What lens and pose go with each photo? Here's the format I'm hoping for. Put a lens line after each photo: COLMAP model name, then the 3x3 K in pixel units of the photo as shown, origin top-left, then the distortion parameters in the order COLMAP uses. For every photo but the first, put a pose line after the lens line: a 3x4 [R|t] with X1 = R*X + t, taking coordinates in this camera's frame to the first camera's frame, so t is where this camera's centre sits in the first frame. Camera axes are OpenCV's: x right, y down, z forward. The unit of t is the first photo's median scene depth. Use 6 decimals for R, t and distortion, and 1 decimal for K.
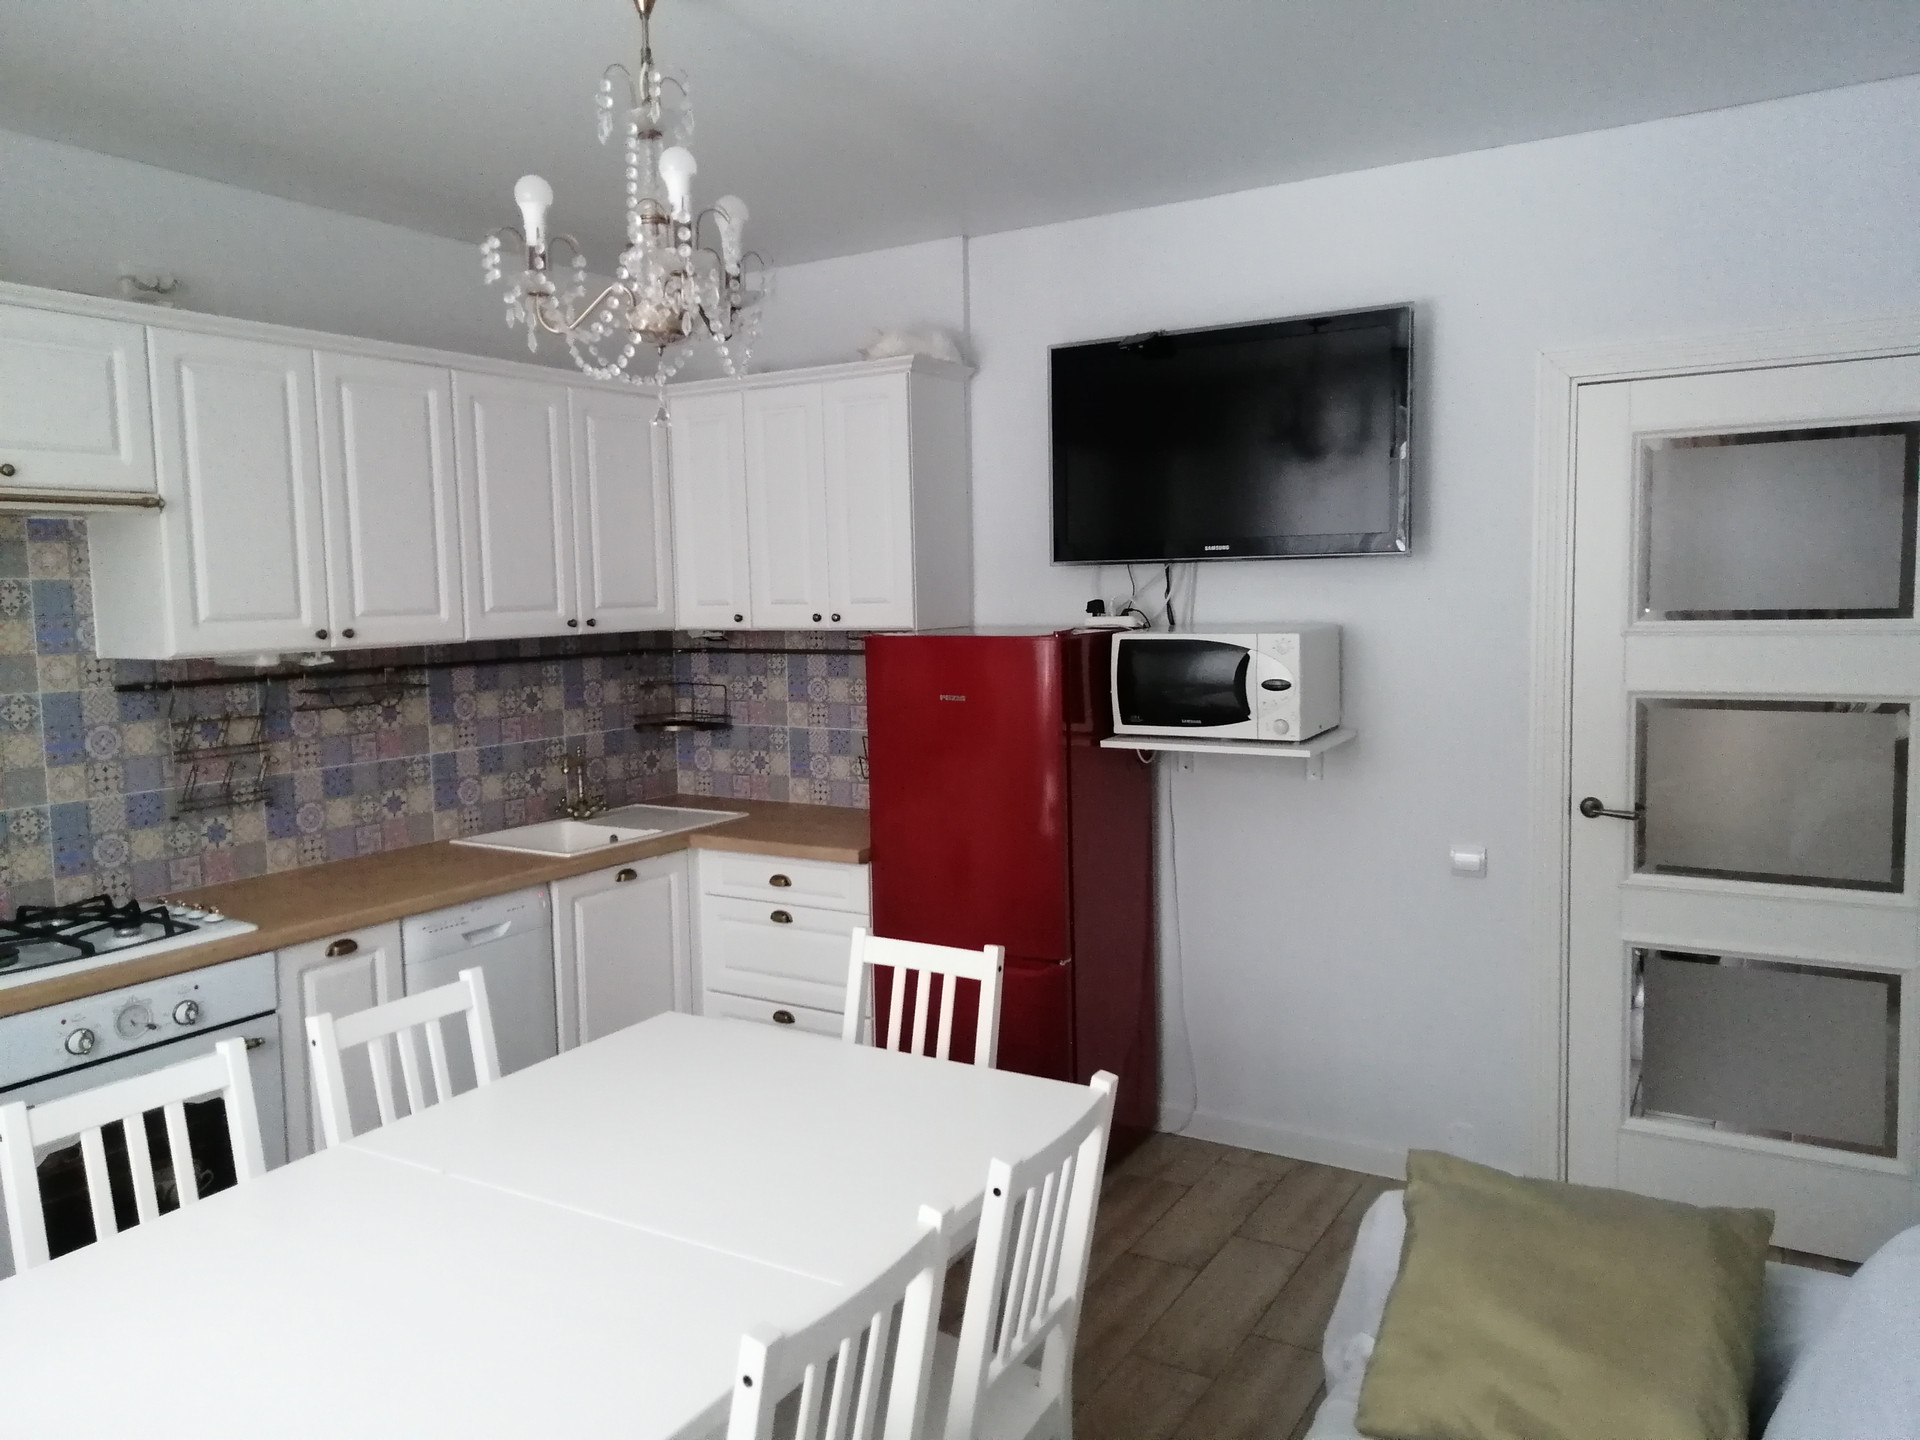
lens RADIAL K [[1412.5, 0, 956.6], [0, 1412.5, 708.5], [0, 0, 1]] dist [0.034300, -0.016255]
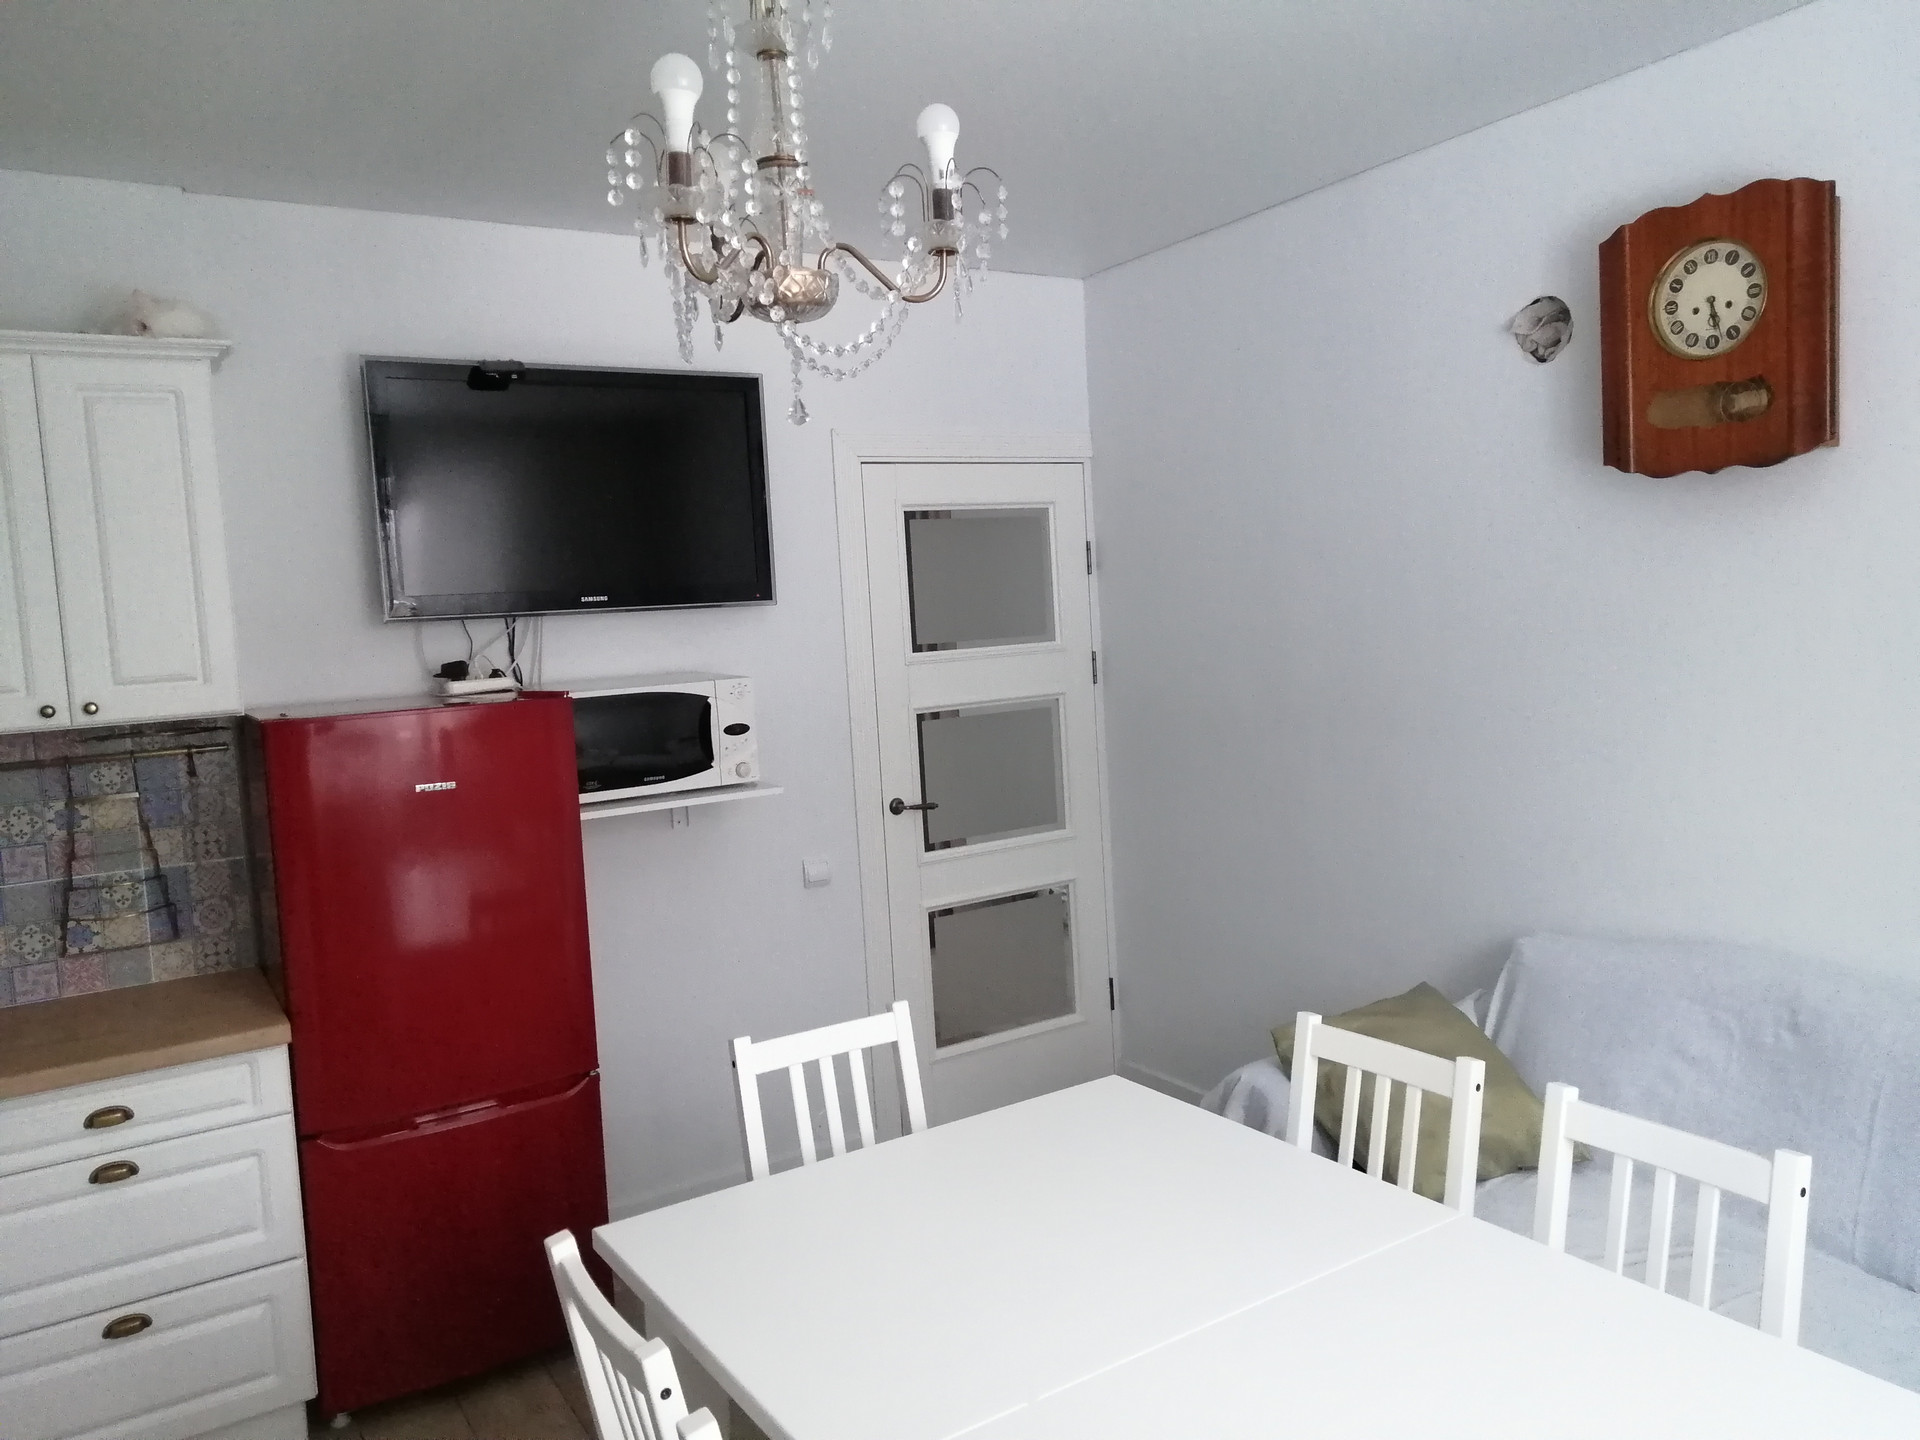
lens RADIAL K [[1412.5, 0, 956.6], [0, 1412.5, 708.5], [0, 0, 1]] dist [0.034300, -0.016255]
pose [[0.439006, -0.072936, 0.895519, -0.606413], [0.125257, 0.991935, 0.019385, -0.031173], [-0.889710, 0.103660, 0.444602, 0.400966]]
